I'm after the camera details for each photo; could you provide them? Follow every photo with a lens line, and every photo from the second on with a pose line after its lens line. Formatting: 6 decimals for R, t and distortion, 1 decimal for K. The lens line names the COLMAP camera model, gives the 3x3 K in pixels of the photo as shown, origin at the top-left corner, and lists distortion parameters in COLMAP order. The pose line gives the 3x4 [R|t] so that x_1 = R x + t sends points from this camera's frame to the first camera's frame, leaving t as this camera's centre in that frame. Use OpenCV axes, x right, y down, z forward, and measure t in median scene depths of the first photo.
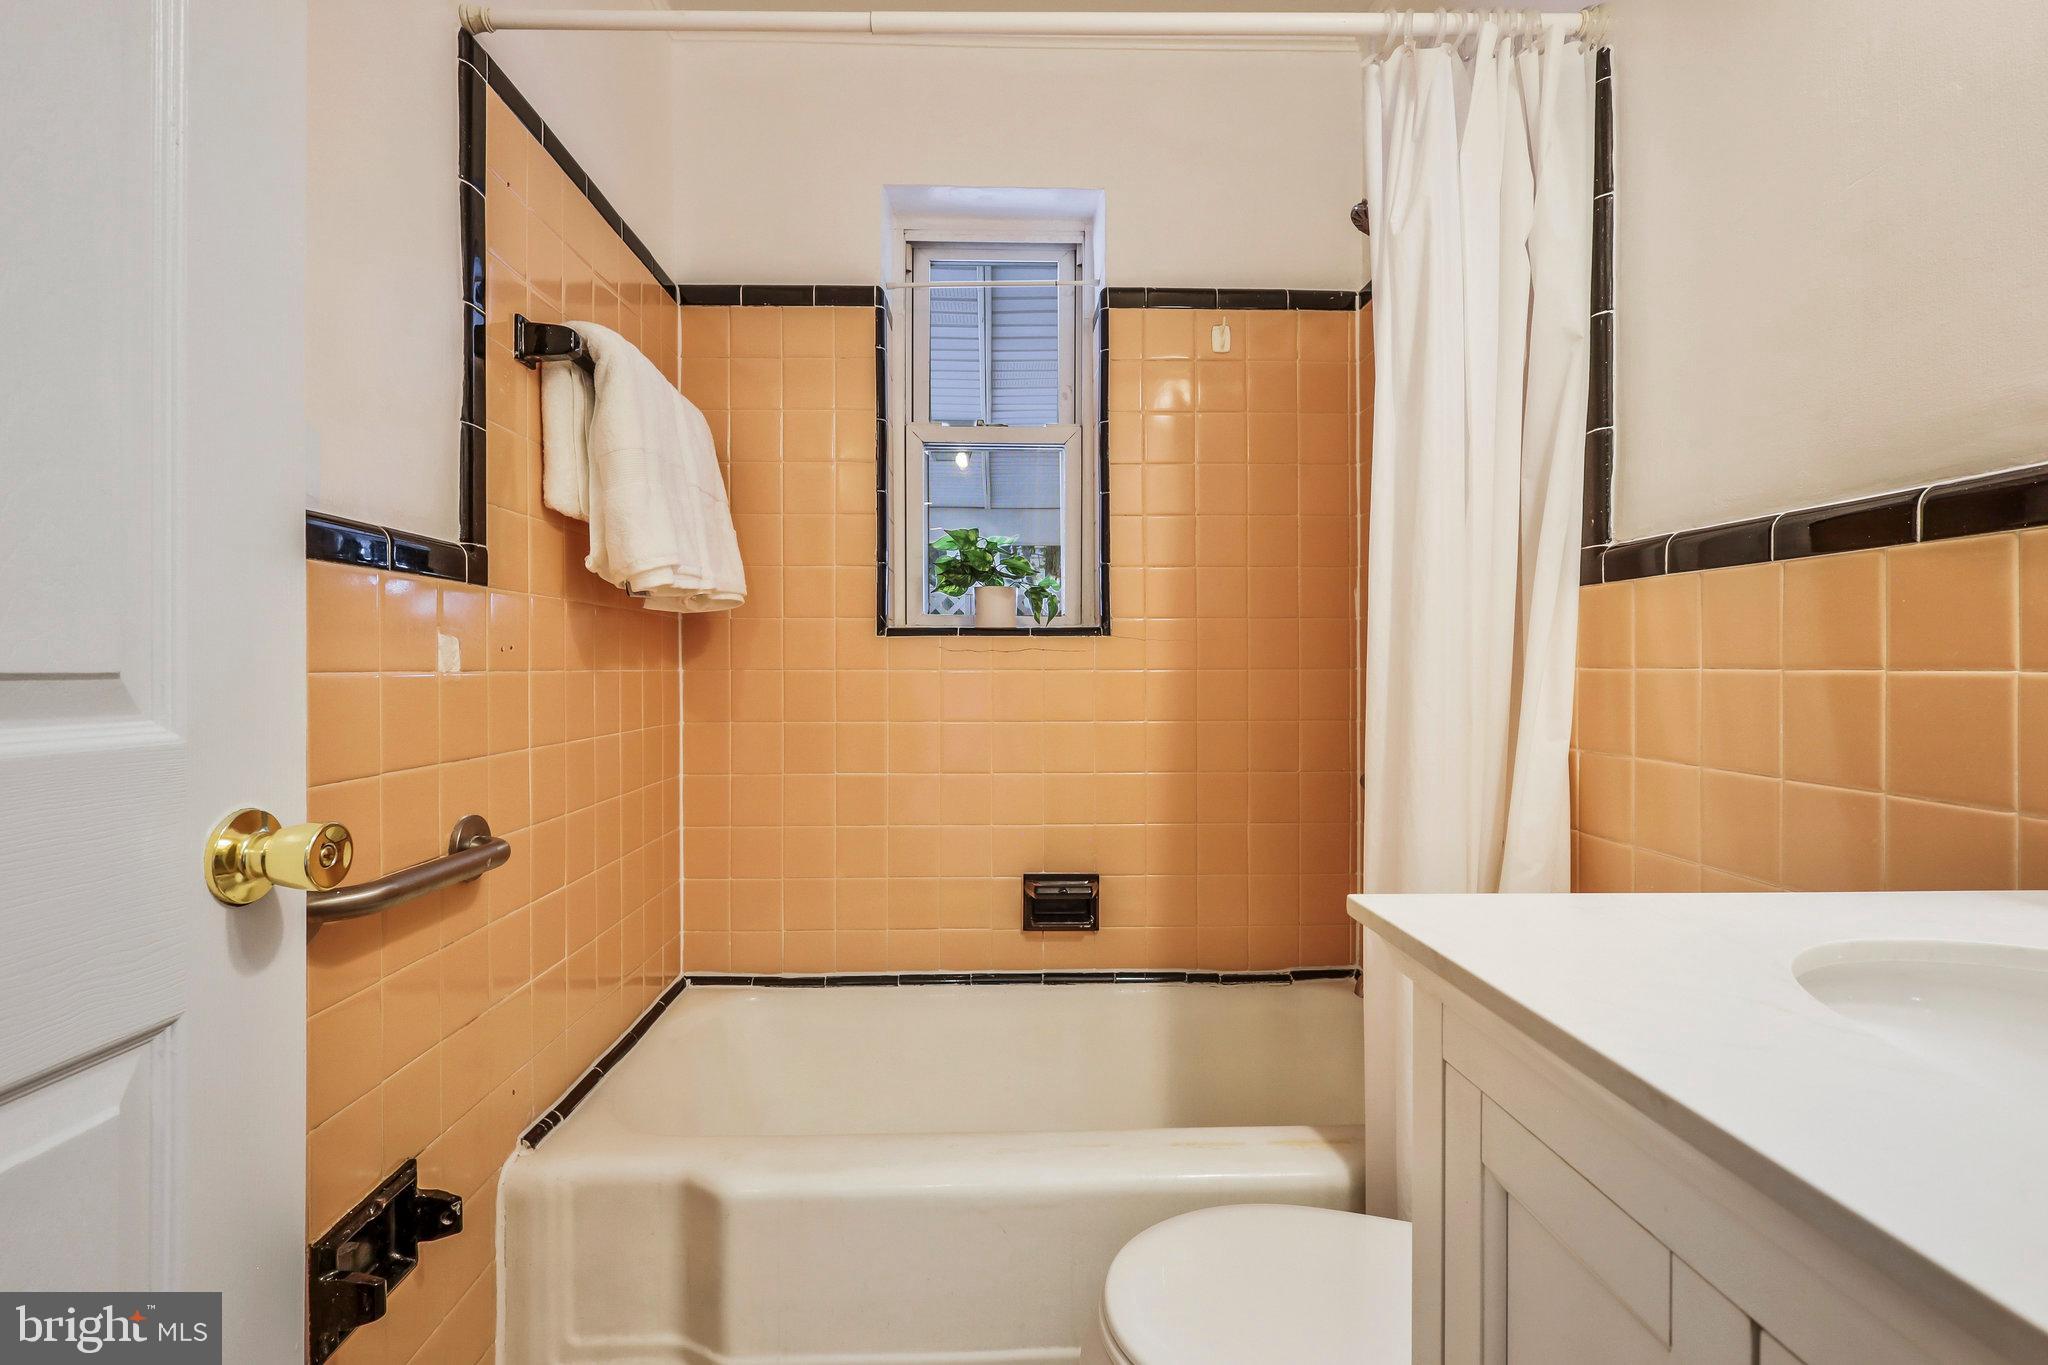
lens RADIAL K [[962.7, 0, 1019.8], [0, 962.7, 672.9], [0, 0, 1]] dist [-0.004680, 0.000503]
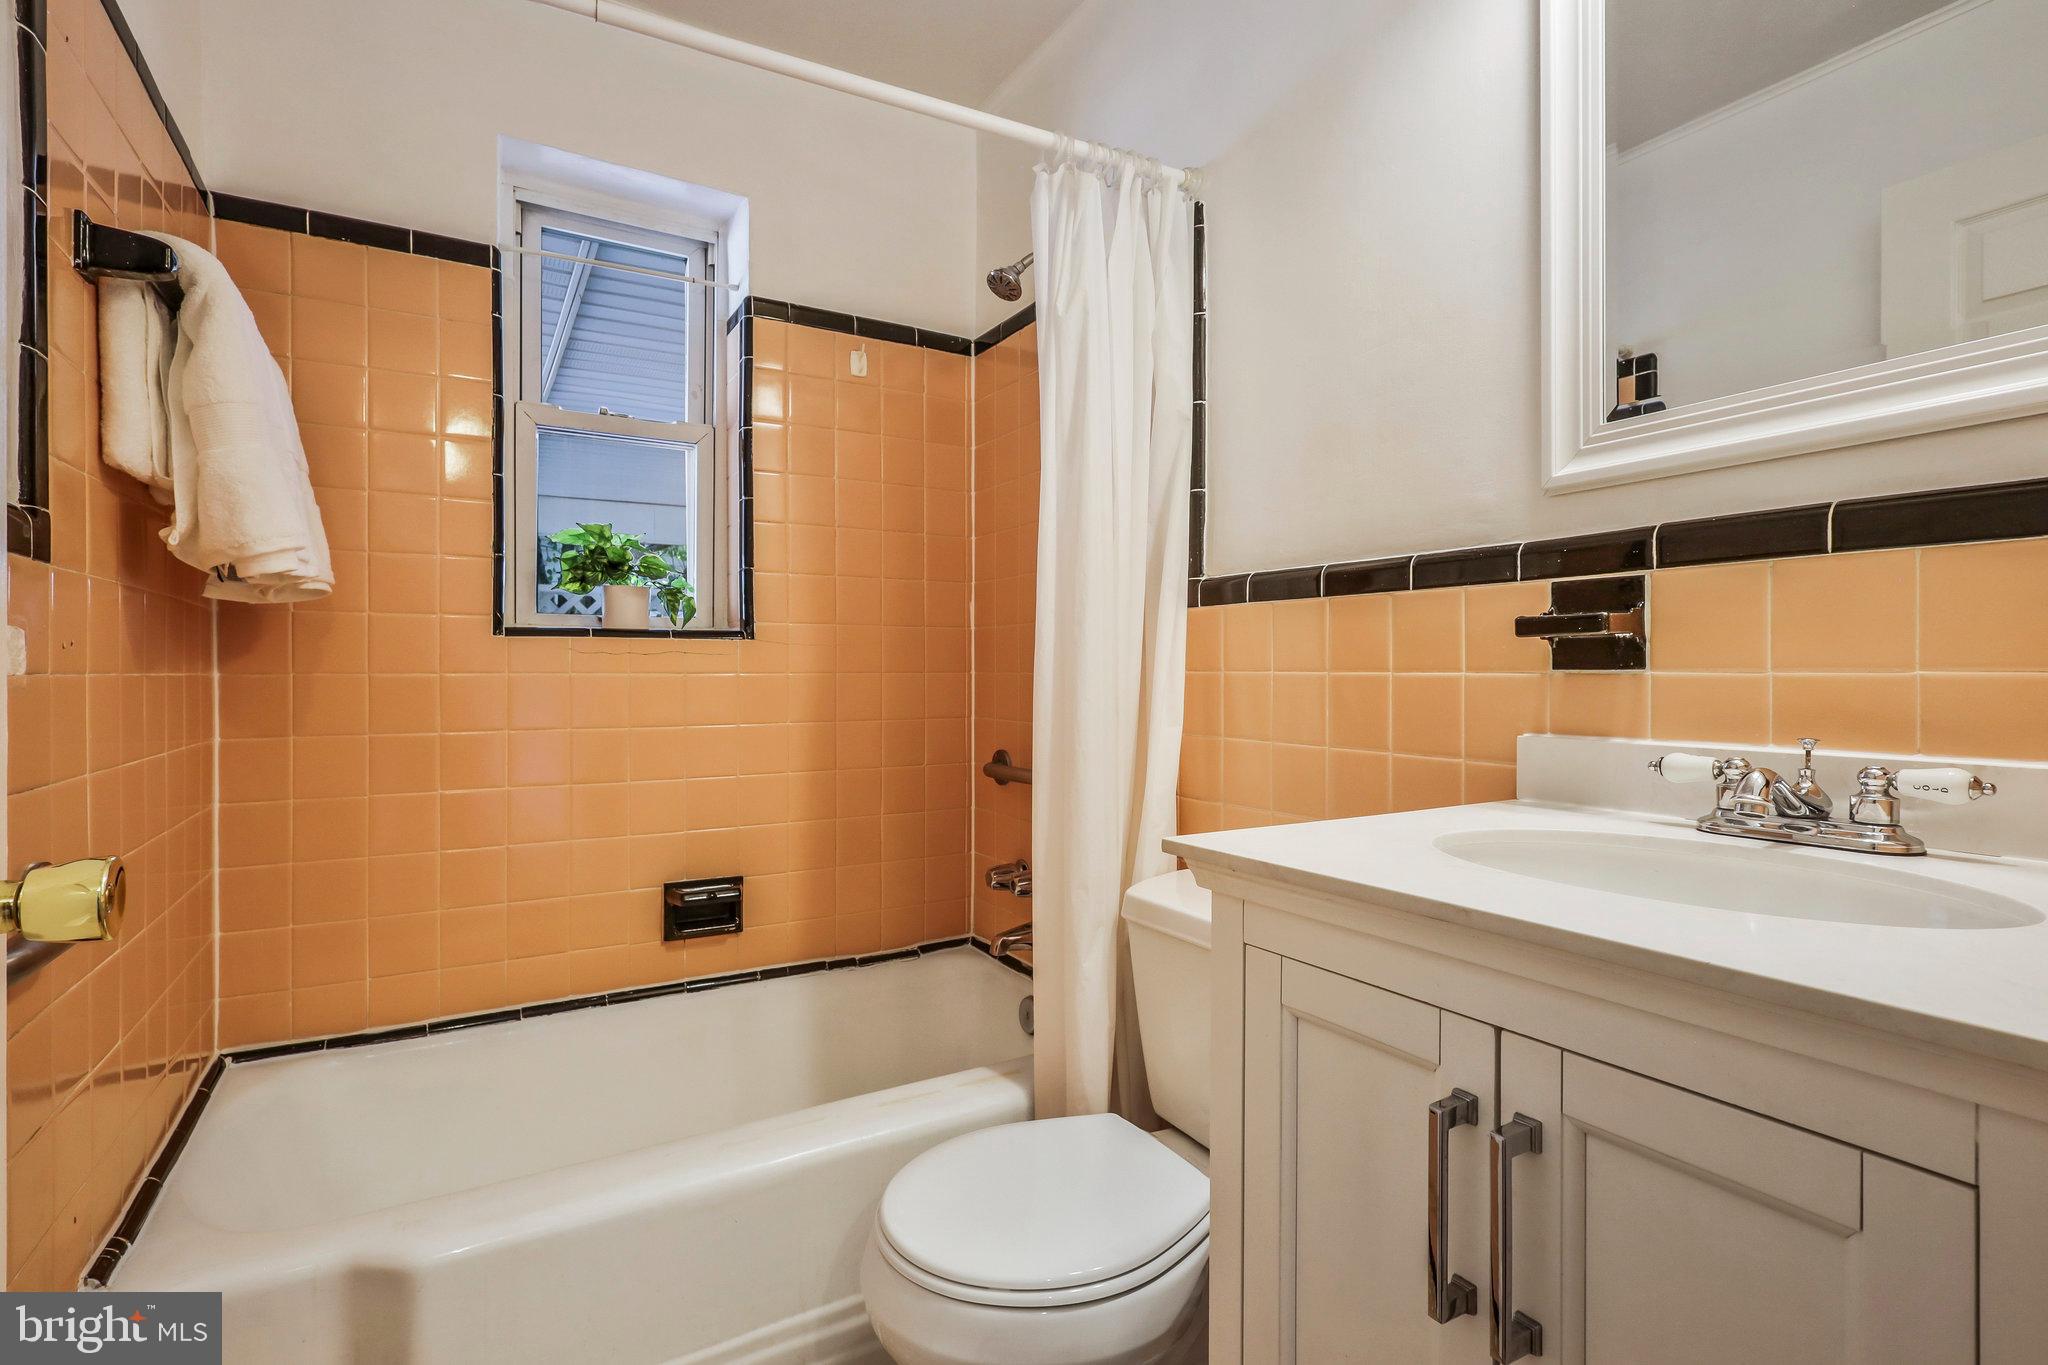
lens RADIAL K [[962.7, 0, 1026.8], [0, 962.7, 680.7], [0, 0, 1]] dist [-0.004680, 0.000503]
pose [[0.875004, -0.003802, 0.484100, -0.154081], [0.002285, 0.999990, 0.003723, 0.001704], [-0.484110, -0.002151, 0.875005, -0.028557]]
